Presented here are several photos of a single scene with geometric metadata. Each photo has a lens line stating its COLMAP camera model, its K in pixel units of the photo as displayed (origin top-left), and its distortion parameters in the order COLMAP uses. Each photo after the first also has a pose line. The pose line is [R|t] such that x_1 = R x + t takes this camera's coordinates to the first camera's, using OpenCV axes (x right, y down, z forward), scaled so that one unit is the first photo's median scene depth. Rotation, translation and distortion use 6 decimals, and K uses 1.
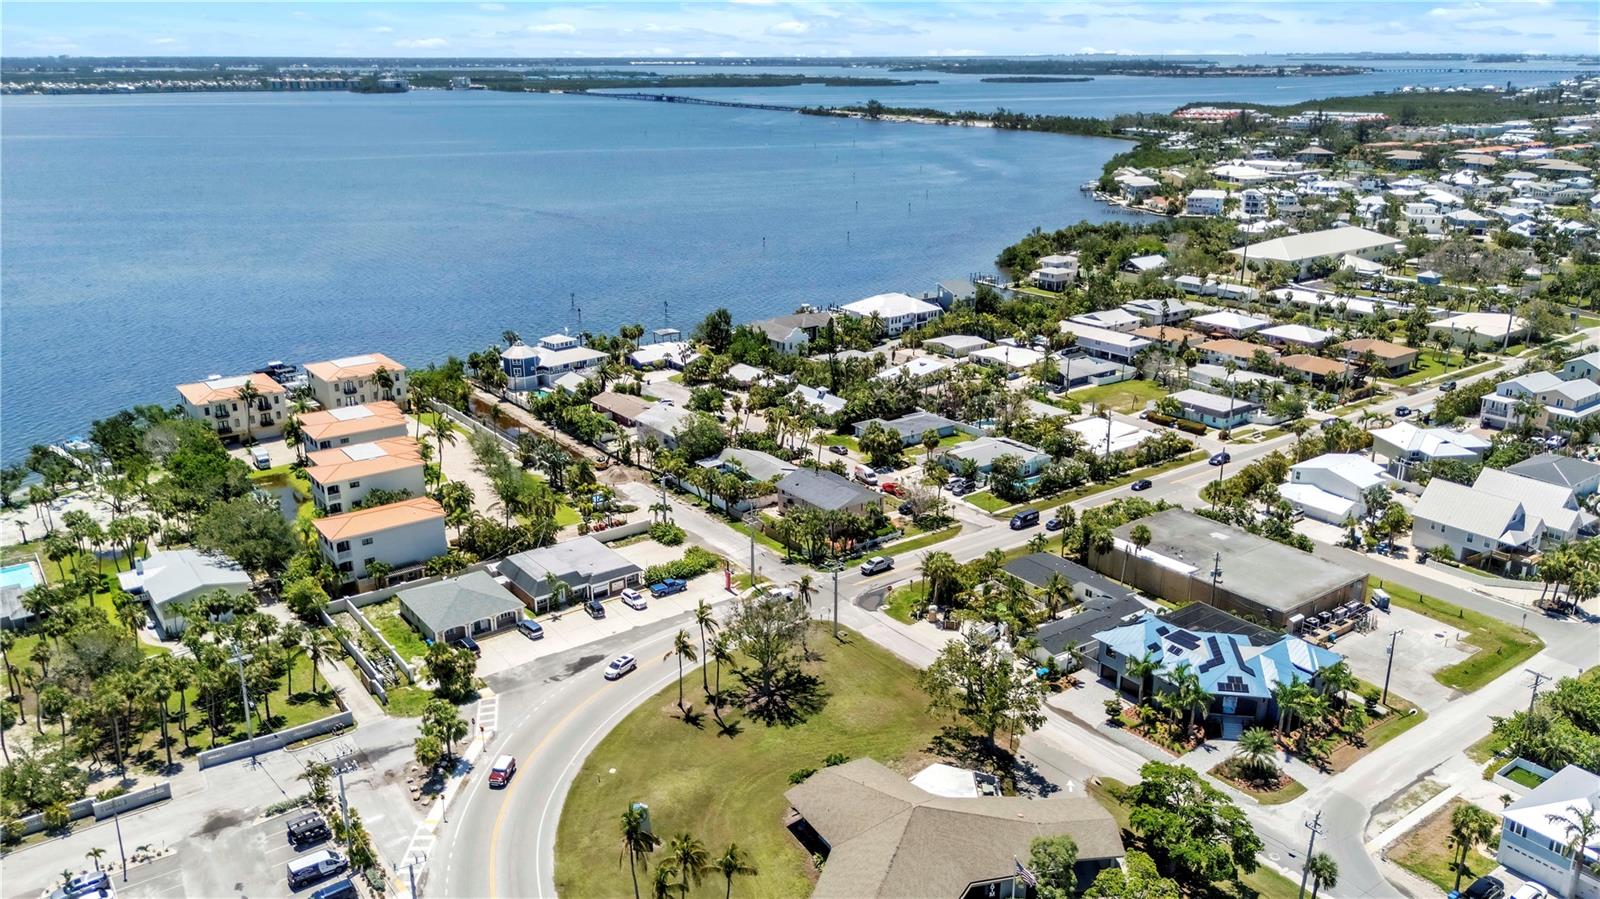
lens RADIAL K [[1191.2, 0, 800.0], [0, 1191.2, 449.5], [0, 0, 1]] dist [0.092356, 0.000754]
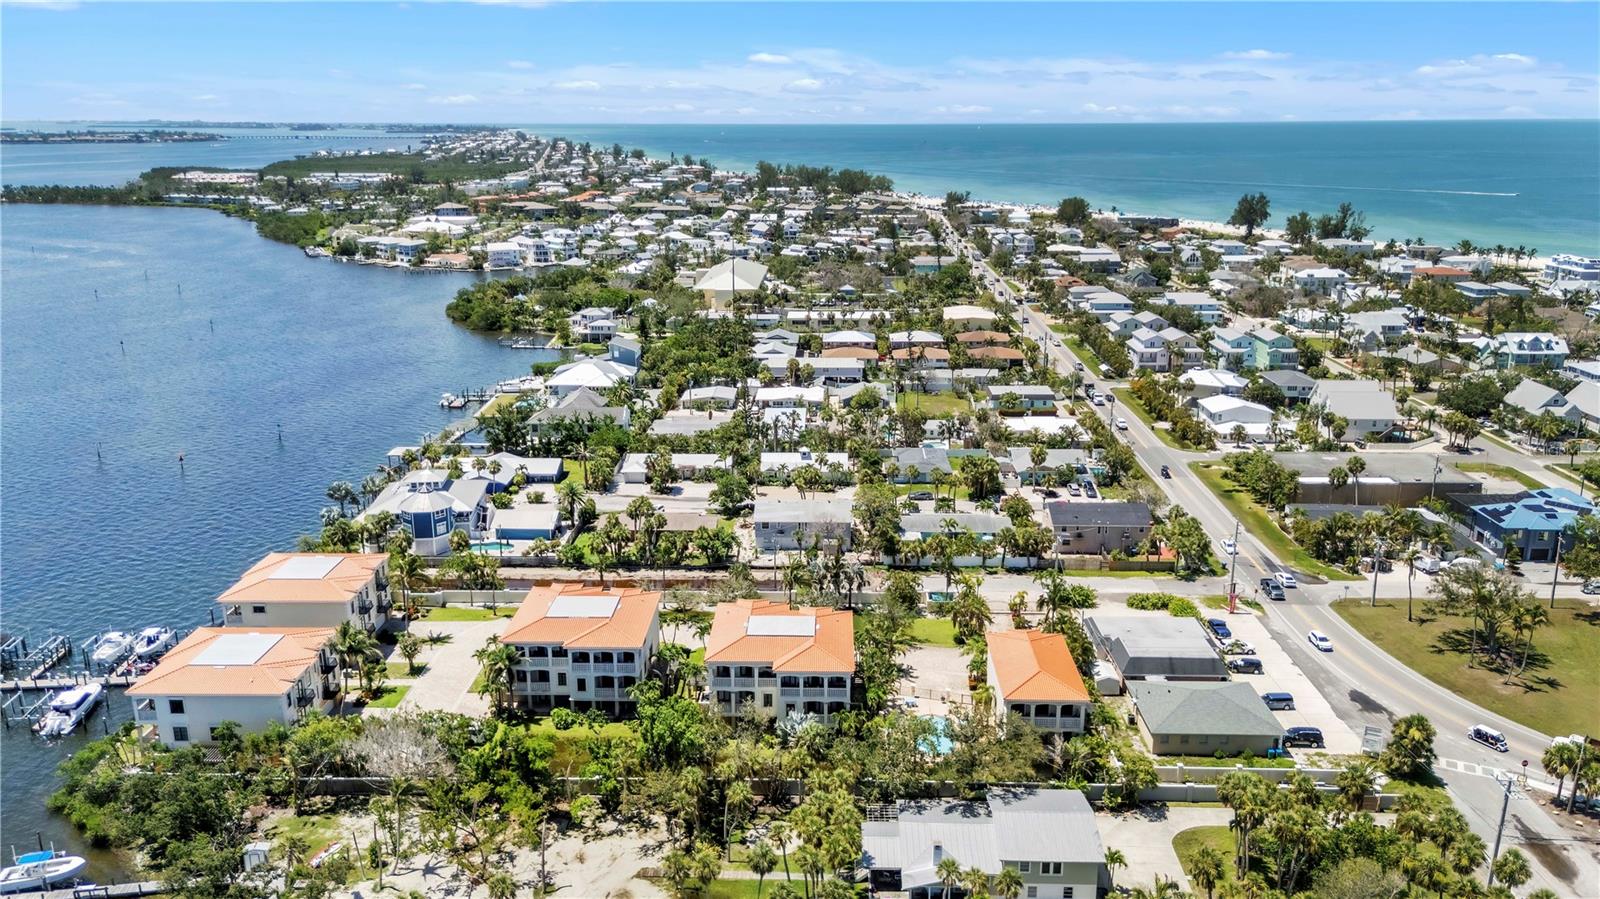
lens RADIAL K [[1191.2, 0, 800.0], [0, 1191.2, 449.5], [0, 0, 1]] dist [0.092356, 0.000754]
pose [[0.622141, -0.219926, 0.751381, -0.464542], [0.257103, 0.963900, 0.069249, -0.081836], [-0.739485, 0.150100, 0.656225, 0.263096]]
